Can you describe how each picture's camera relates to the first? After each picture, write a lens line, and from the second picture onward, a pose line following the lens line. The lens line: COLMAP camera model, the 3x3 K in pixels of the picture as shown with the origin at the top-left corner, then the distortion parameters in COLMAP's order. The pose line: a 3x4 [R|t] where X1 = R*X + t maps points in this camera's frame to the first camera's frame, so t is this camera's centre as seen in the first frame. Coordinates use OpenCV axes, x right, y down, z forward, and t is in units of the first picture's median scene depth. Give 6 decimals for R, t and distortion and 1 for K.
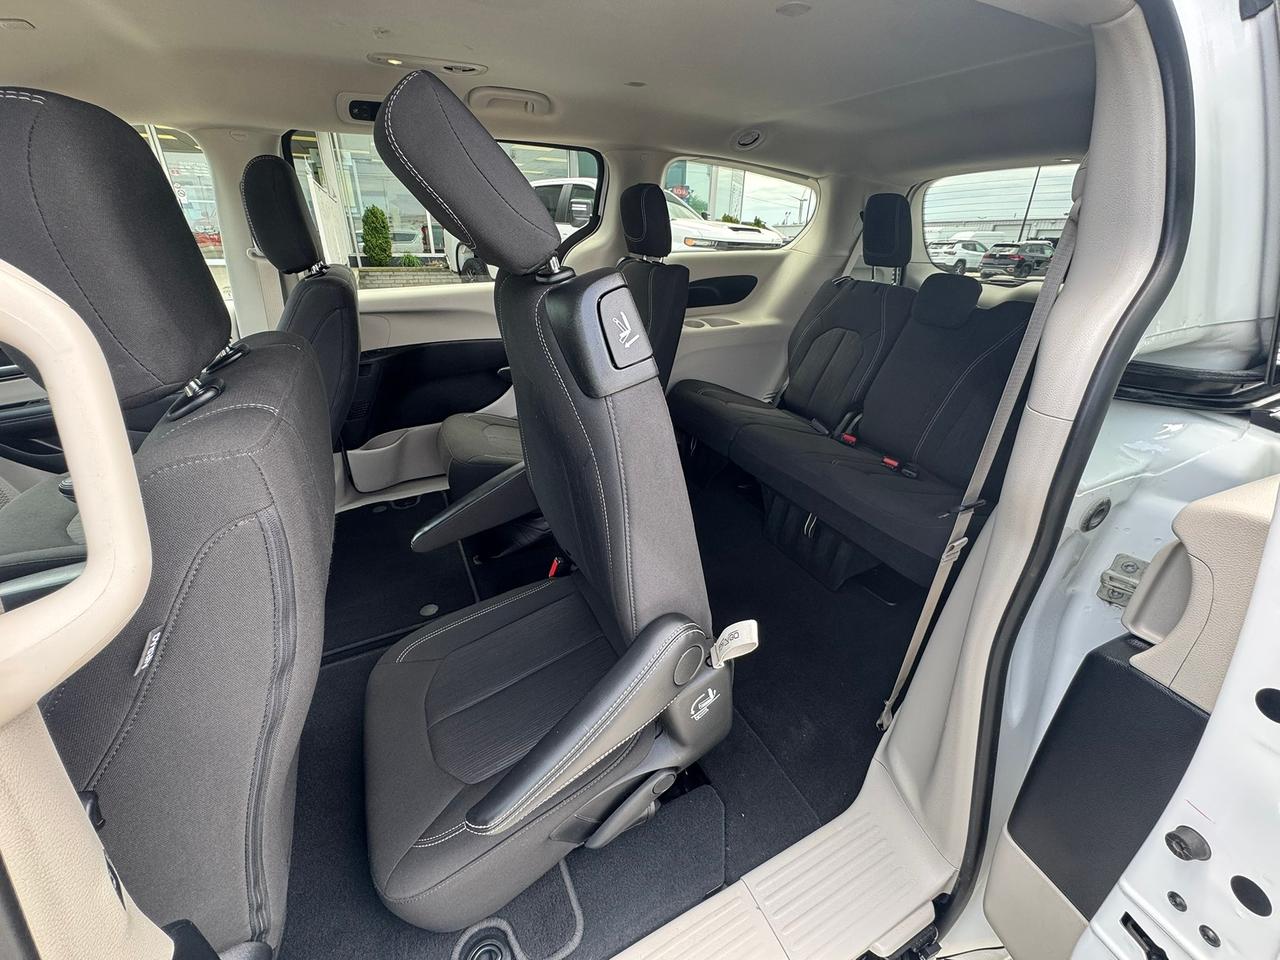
lens RADIAL K [[511.7, 0, 639.2], [0, 511.7, 478.4], [0, 0, 1]] dist [-0.002393, 0.000142]
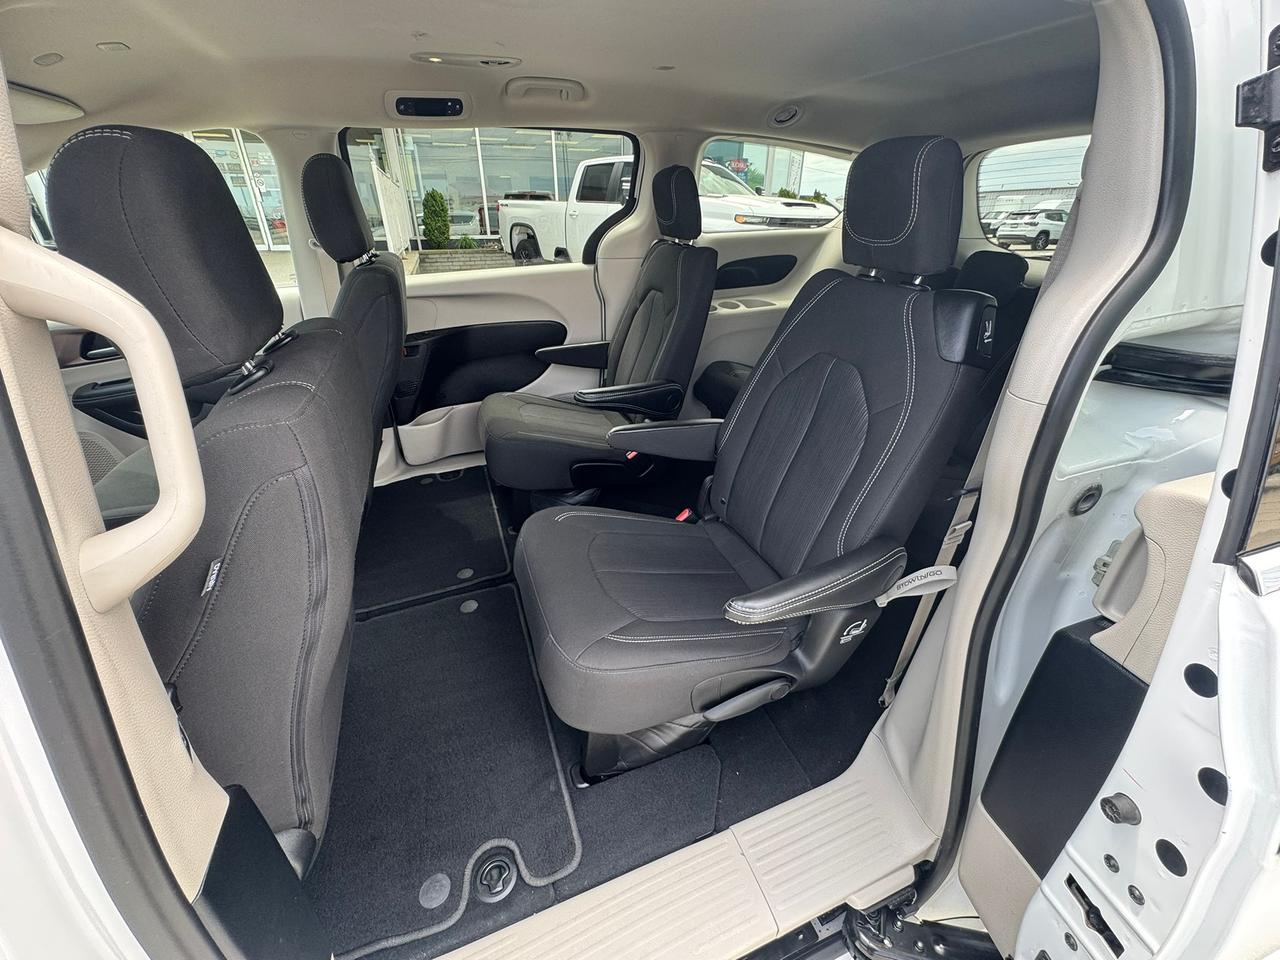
lens RADIAL K [[511.7, 0, 639.2], [0, 511.7, 478.4], [0, 0, 1]] dist [-0.002393, 0.000142]
pose [[0.995115, 0.026253, -0.095167, 0.048791], [-0.022800, 0.999048, 0.037194, 0.005171], [0.096053, -0.034842, 0.994766, -0.035140]]
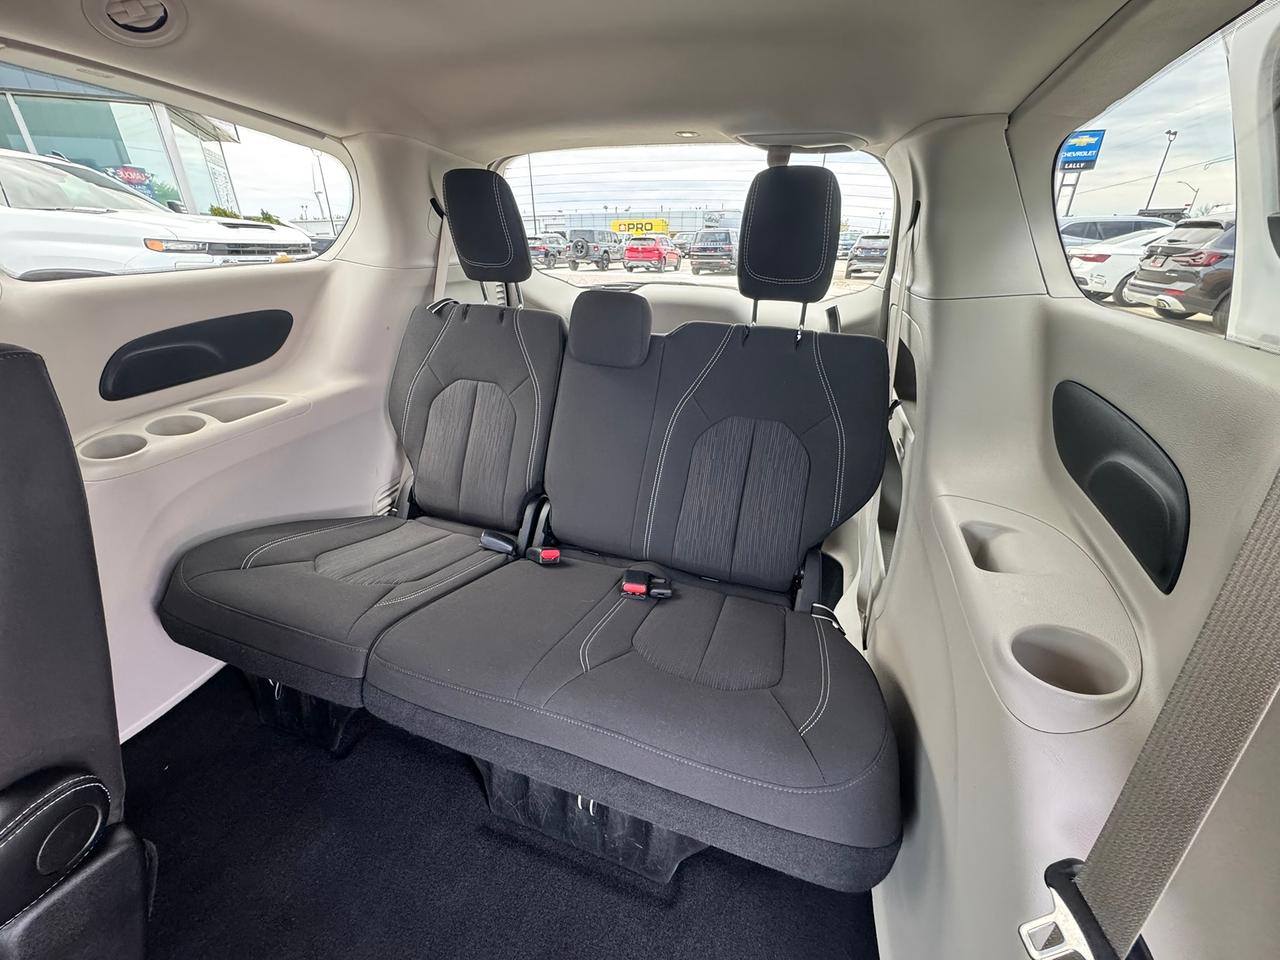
lens RADIAL K [[511.7, 0, 639.2], [0, 511.7, 478.4], [0, 0, 1]] dist [-0.002393, 0.000142]
pose [[0.712567, -0.313704, 0.627565, 0.135095], [0.309132, 0.943347, 0.120553, -0.240737], [-0.629830, 0.108098, 0.769174, 0.489349]]
